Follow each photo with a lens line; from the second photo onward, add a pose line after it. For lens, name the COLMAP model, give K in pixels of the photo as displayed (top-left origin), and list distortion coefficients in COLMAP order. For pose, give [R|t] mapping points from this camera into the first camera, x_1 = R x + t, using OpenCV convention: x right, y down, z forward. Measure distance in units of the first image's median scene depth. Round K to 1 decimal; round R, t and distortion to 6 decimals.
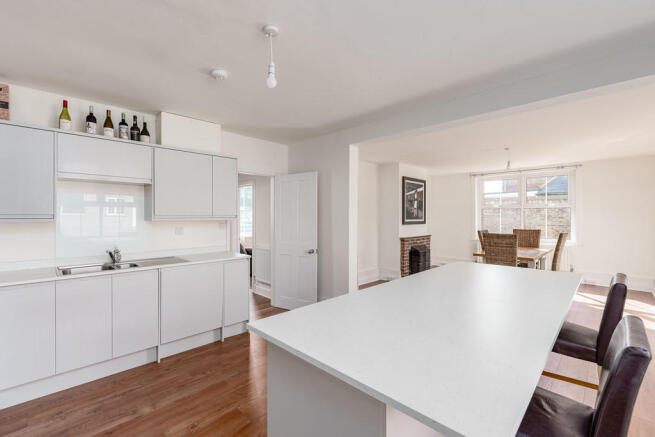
lens RADIAL K [[293.6, 0, 326.7], [0, 293.6, 215.2], [0, 0, 1]] dist [-0.022679, 0.000025]
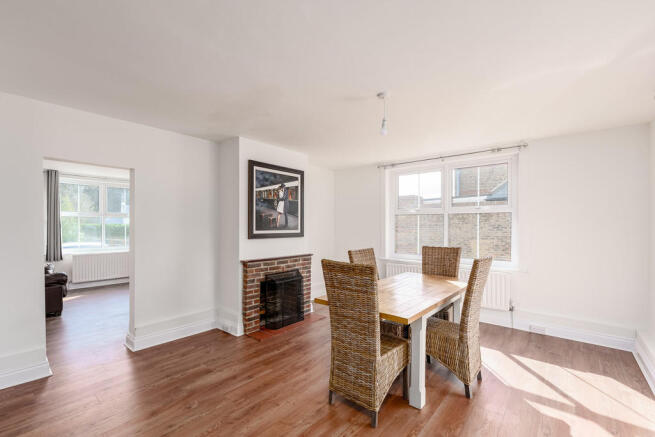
lens RADIAL K [[294.4, 0, 328.9], [0, 294.4, 226.2], [0, 0, 1]] dist [-0.000923, -0.000005]
pose [[0.995404, 0.001779, 0.095745, 0.363922], [-0.002452, 0.999973, 0.006917, 0.001012], [-0.095730, -0.007120, 0.995382, 0.369746]]
